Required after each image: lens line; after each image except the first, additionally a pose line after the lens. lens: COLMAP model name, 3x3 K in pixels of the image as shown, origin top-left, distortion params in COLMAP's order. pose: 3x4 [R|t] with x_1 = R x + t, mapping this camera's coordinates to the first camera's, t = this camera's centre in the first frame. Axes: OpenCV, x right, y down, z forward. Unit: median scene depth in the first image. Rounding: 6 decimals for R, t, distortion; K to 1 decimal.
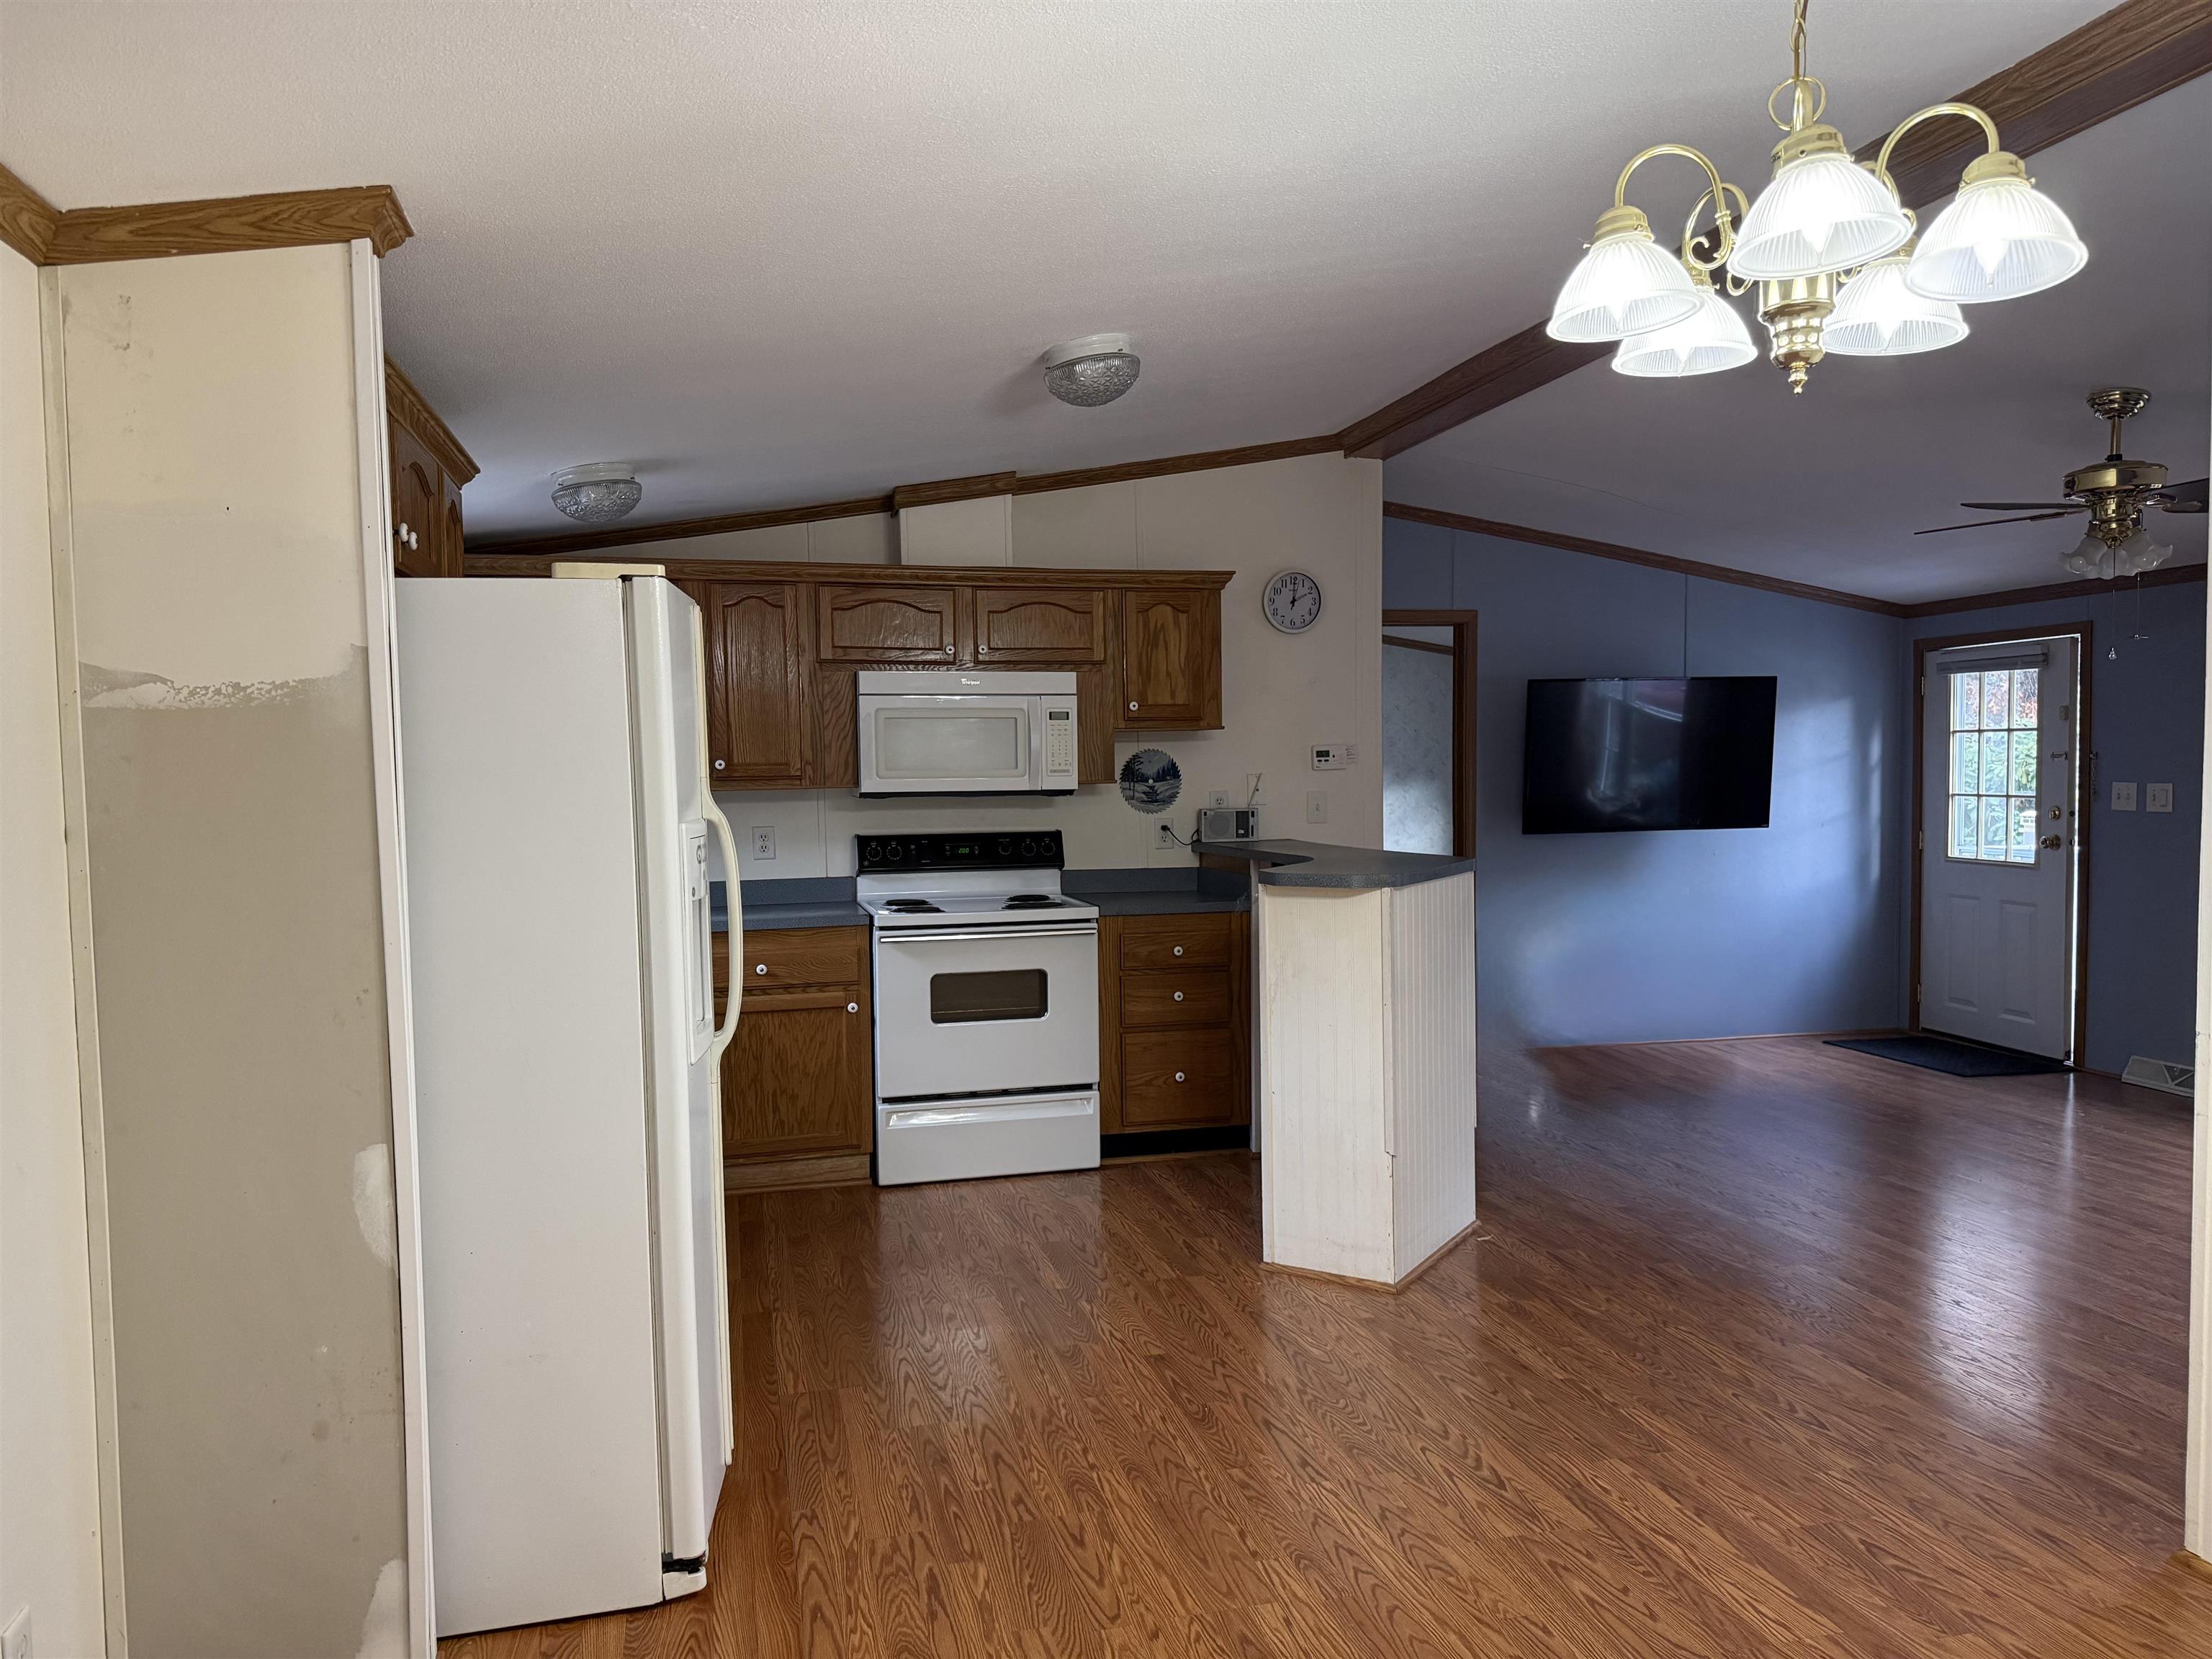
lens RADIAL K [[1558.9, 0, 1108.0], [0, 1558.9, 850.7], [0, 0, 1]] dist [0.061611, -0.081685]
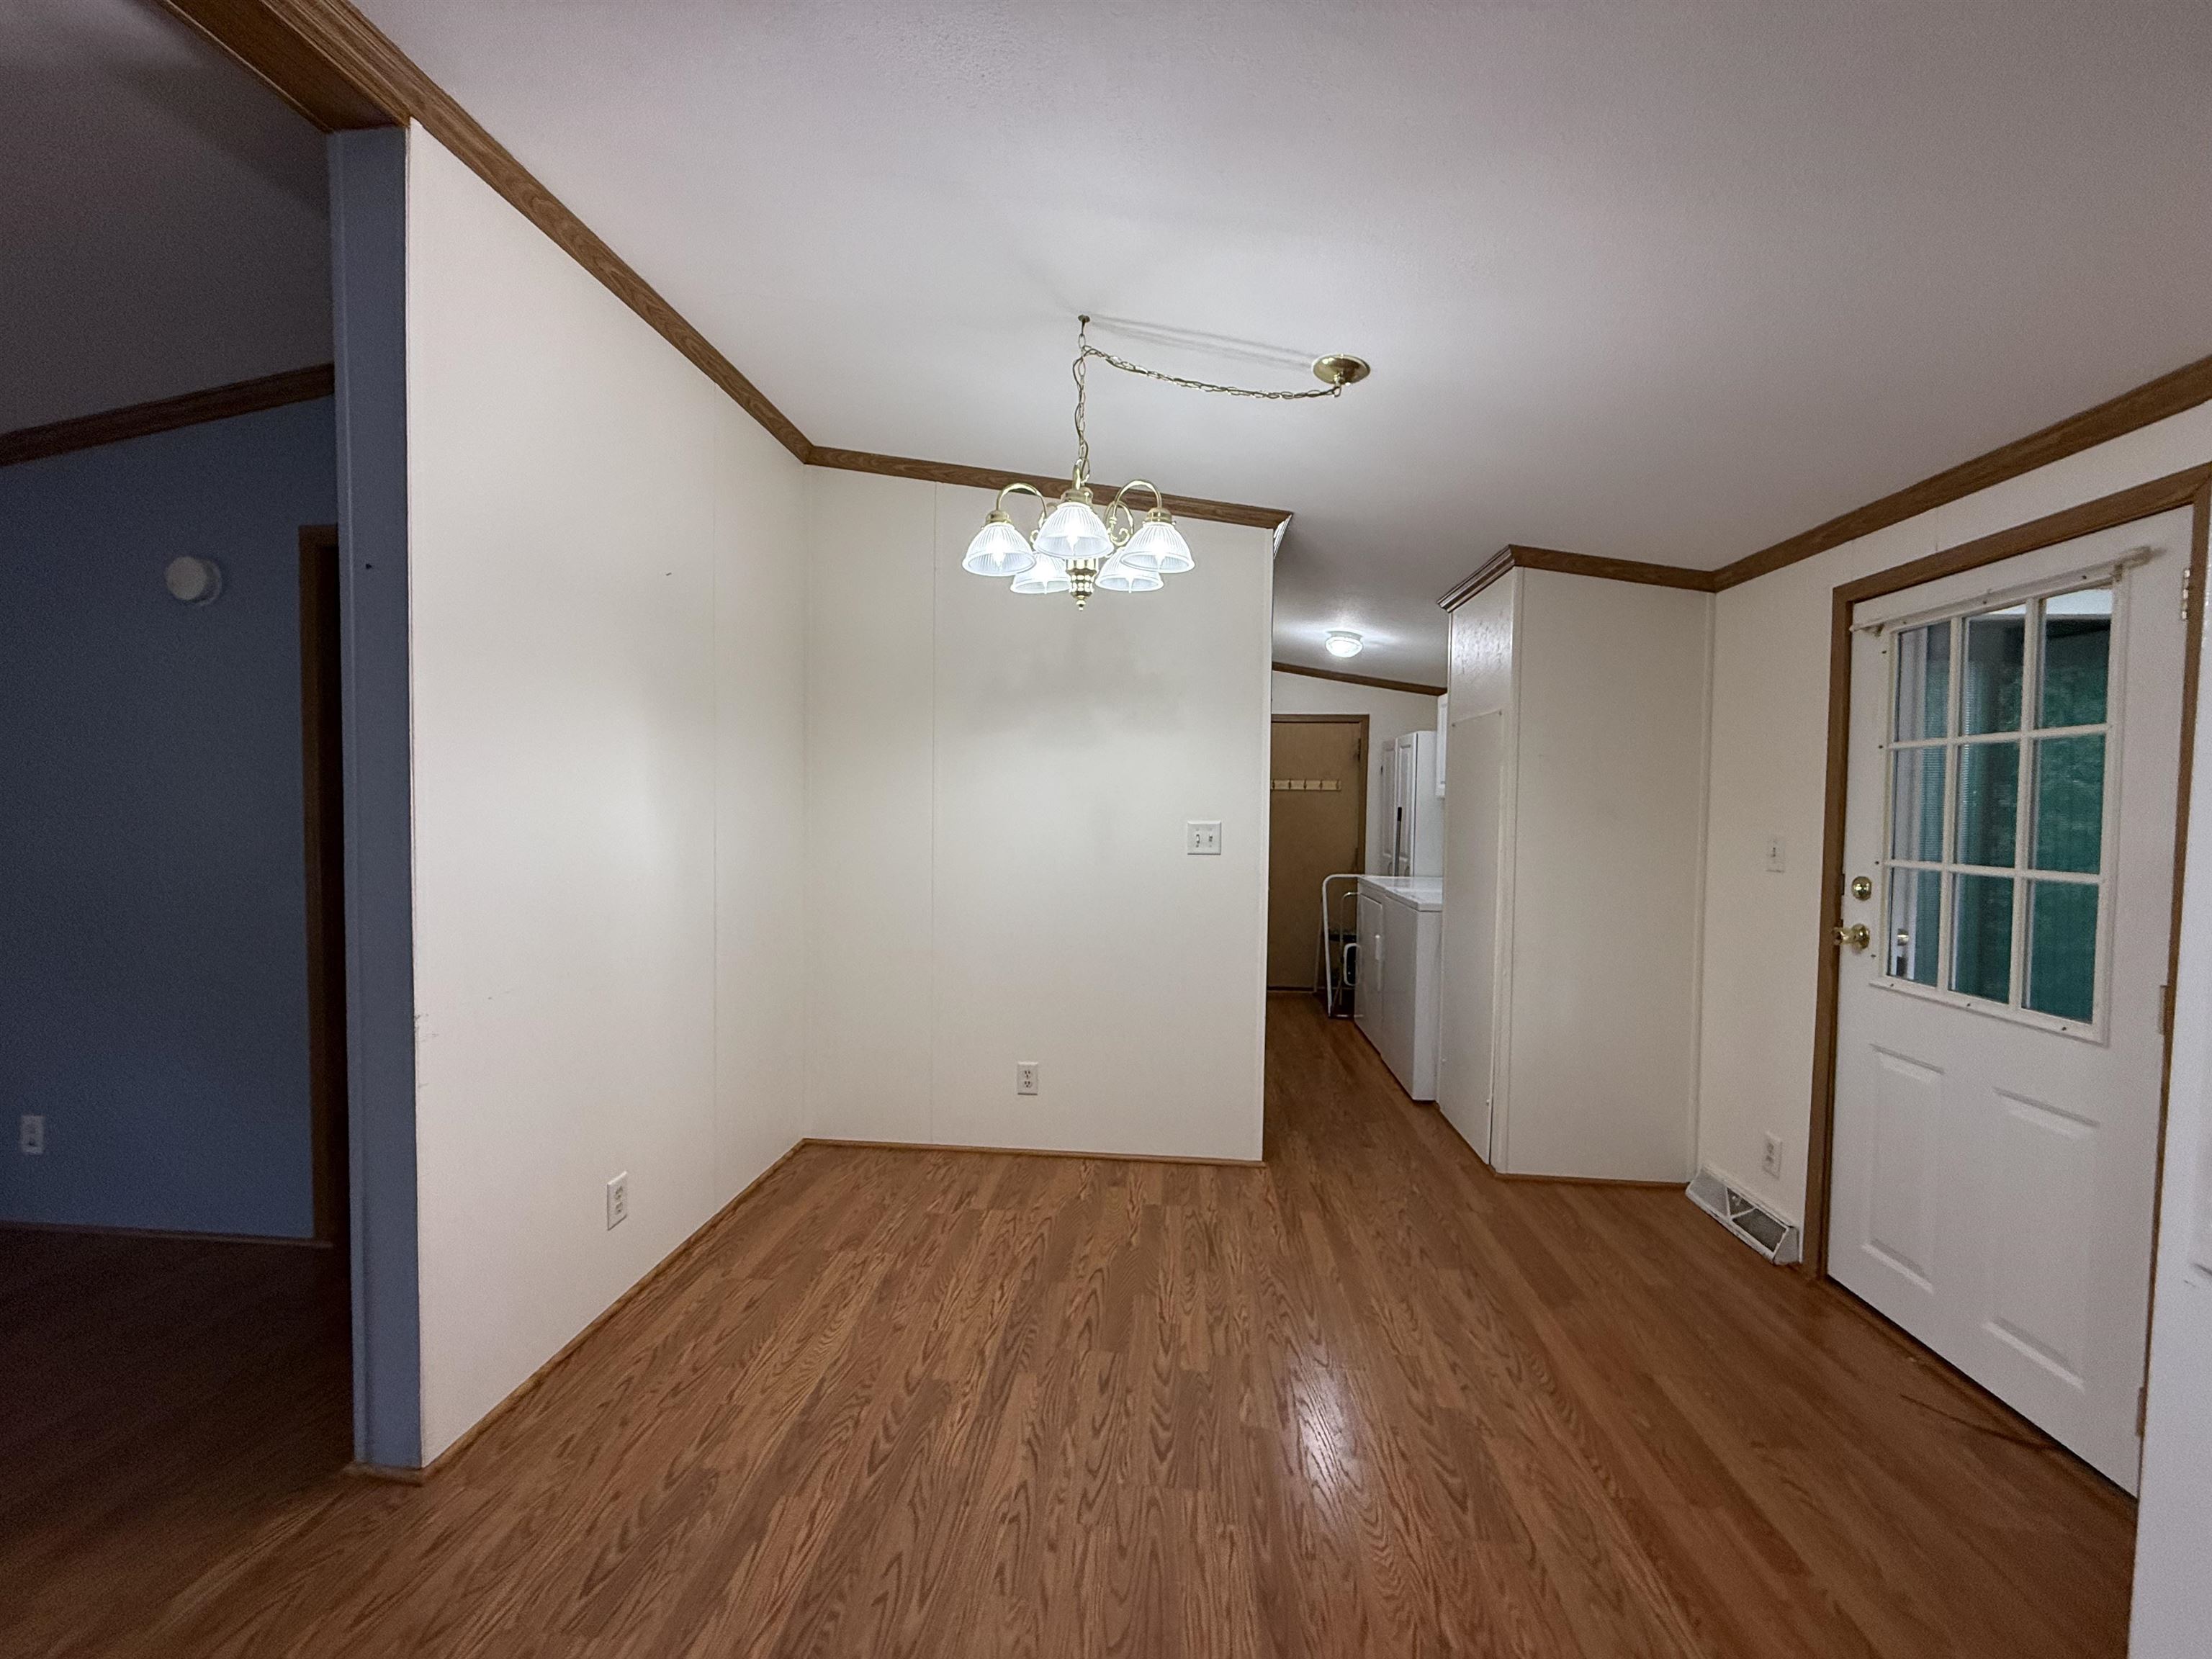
lens RADIAL K [[878.2, 0, 1099.3], [0, 878.2, 831.8], [0, 0, 1]] dist [0.001665, -0.000177]
pose [[-0.942840, -0.007698, 0.333157, 0.006826], [0.019852, 0.996660, 0.079210, -0.029238], [-0.332654, 0.081296, -0.939538, 0.712231]]
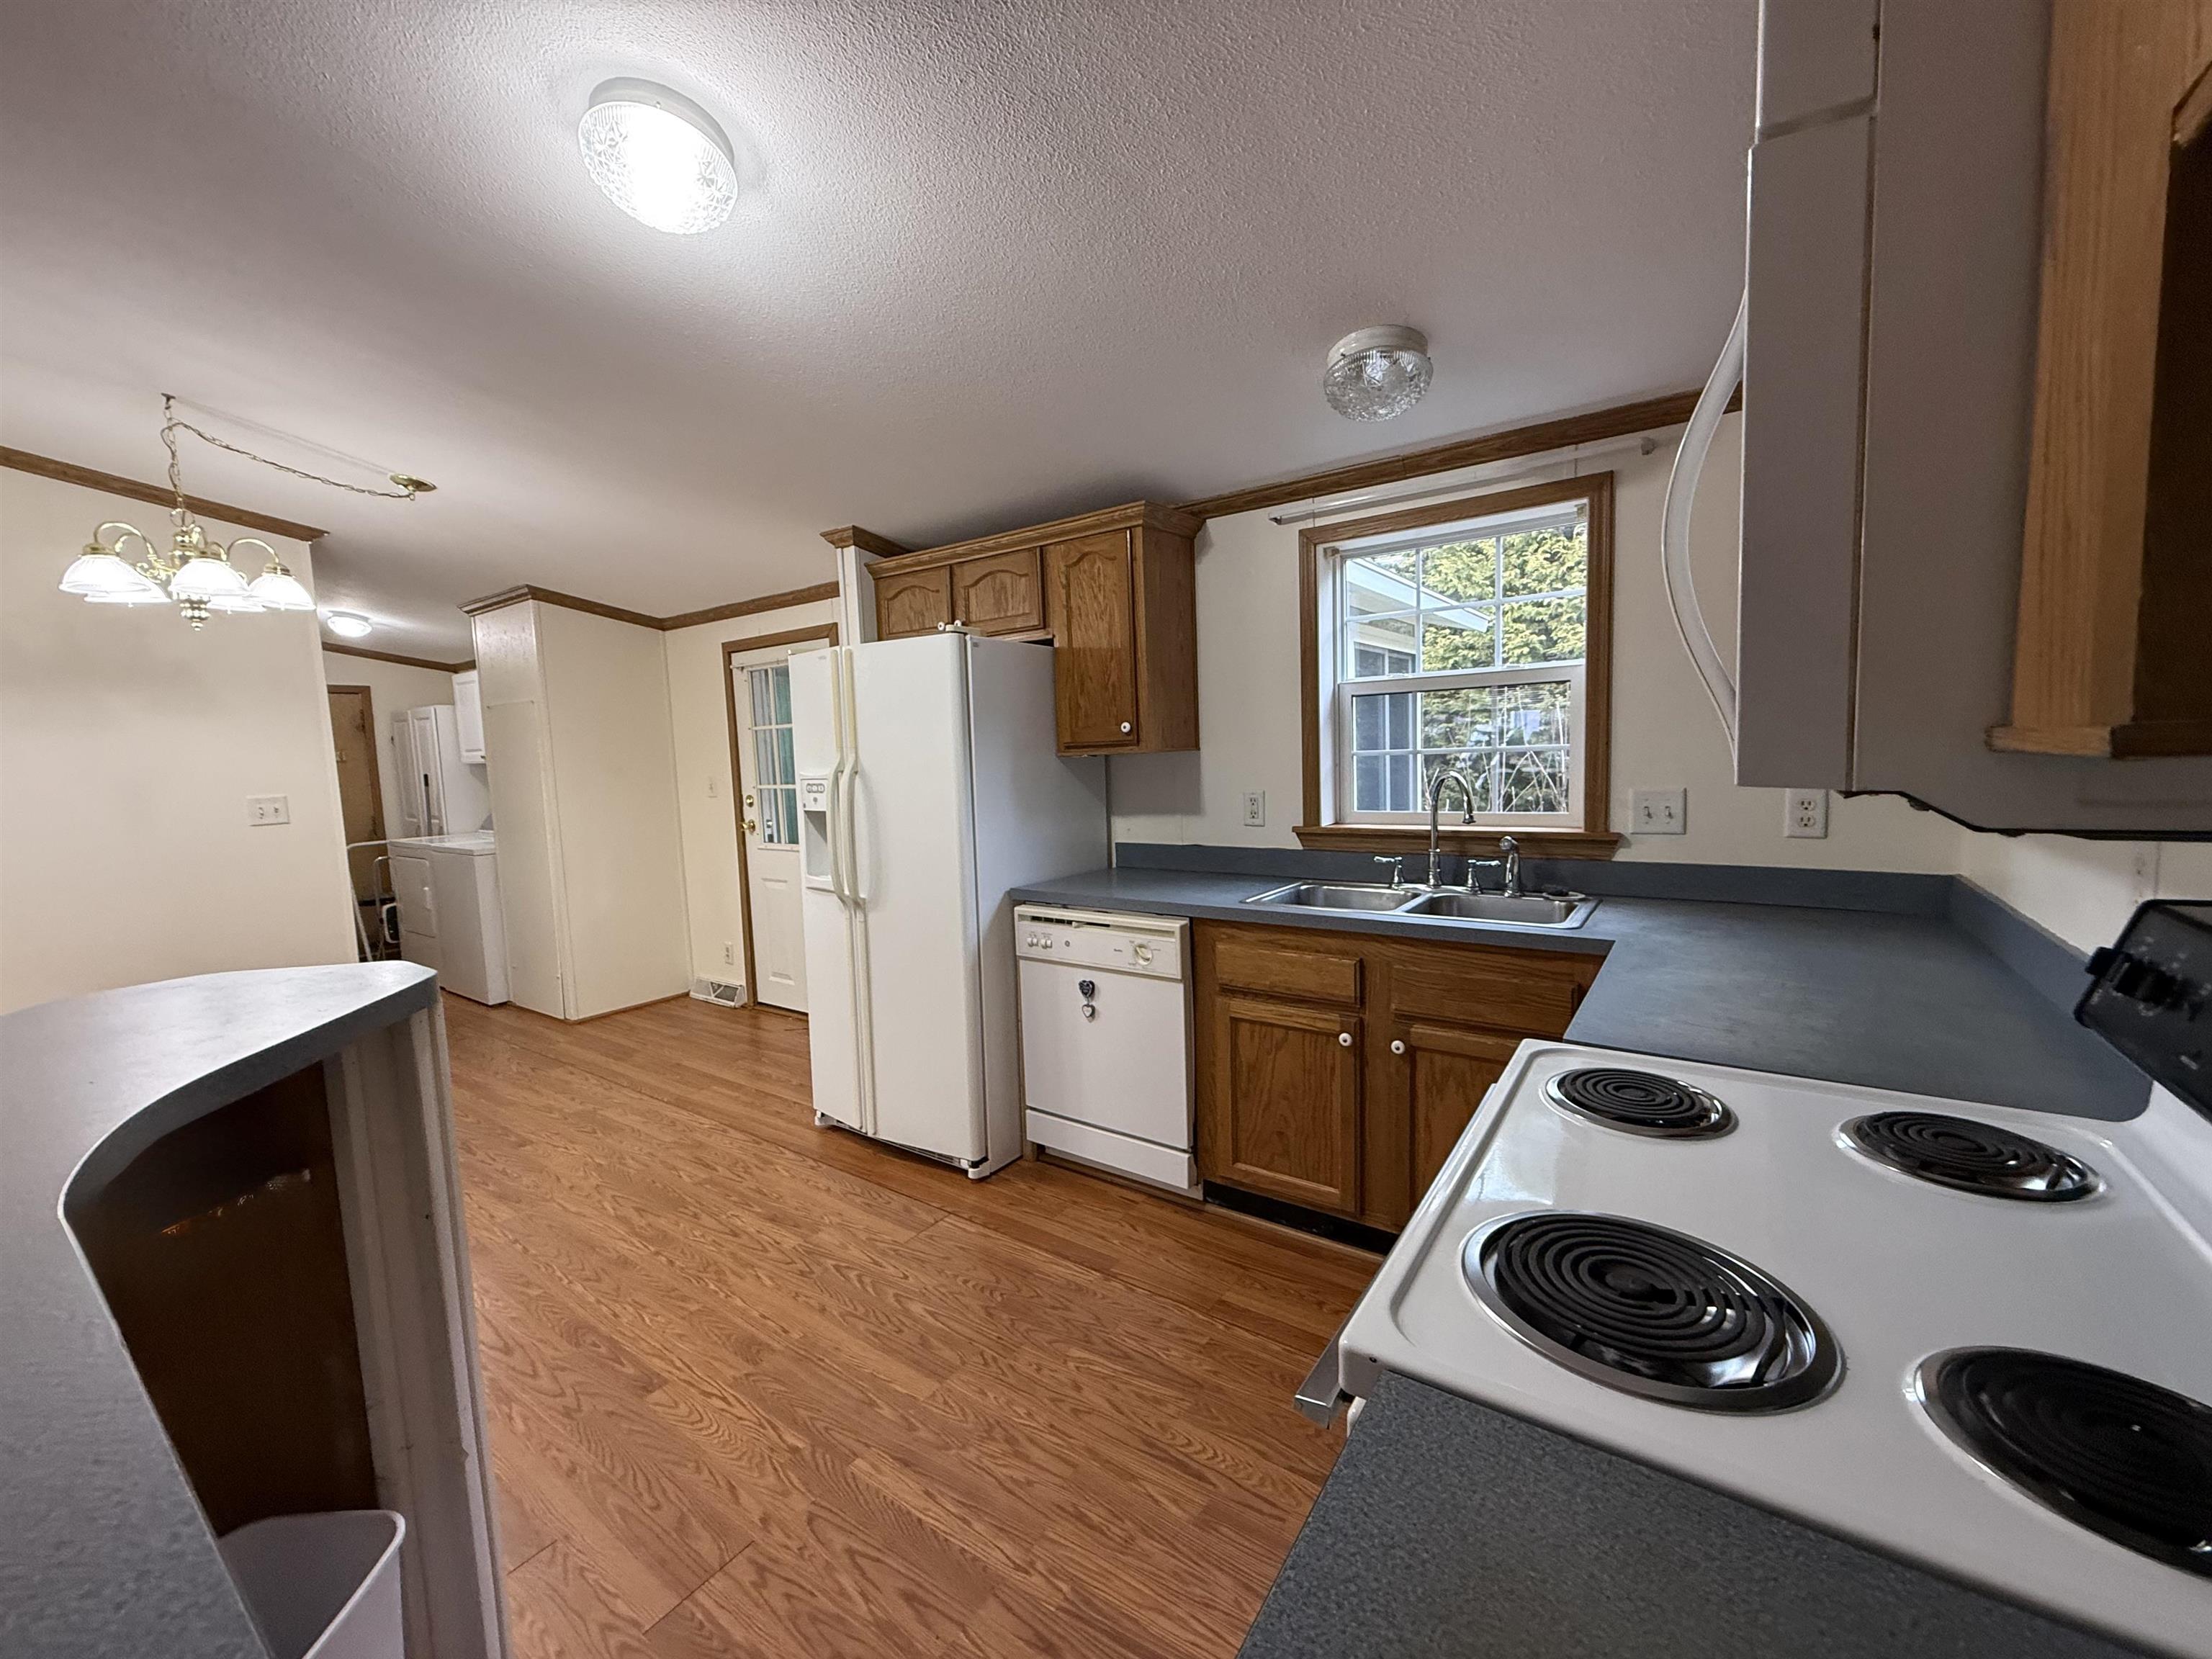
lens RADIAL K [[878.2, 0, 1101.6], [0, 878.2, 832.1], [0, 0, 1]] dist [0.001665, -0.000177]
pose [[-0.760540, 0.104508, -0.640825, 0.088514], [0.012380, 0.989116, 0.146615, -0.051012], [0.649173, 0.103573, -0.753557, 1.057907]]
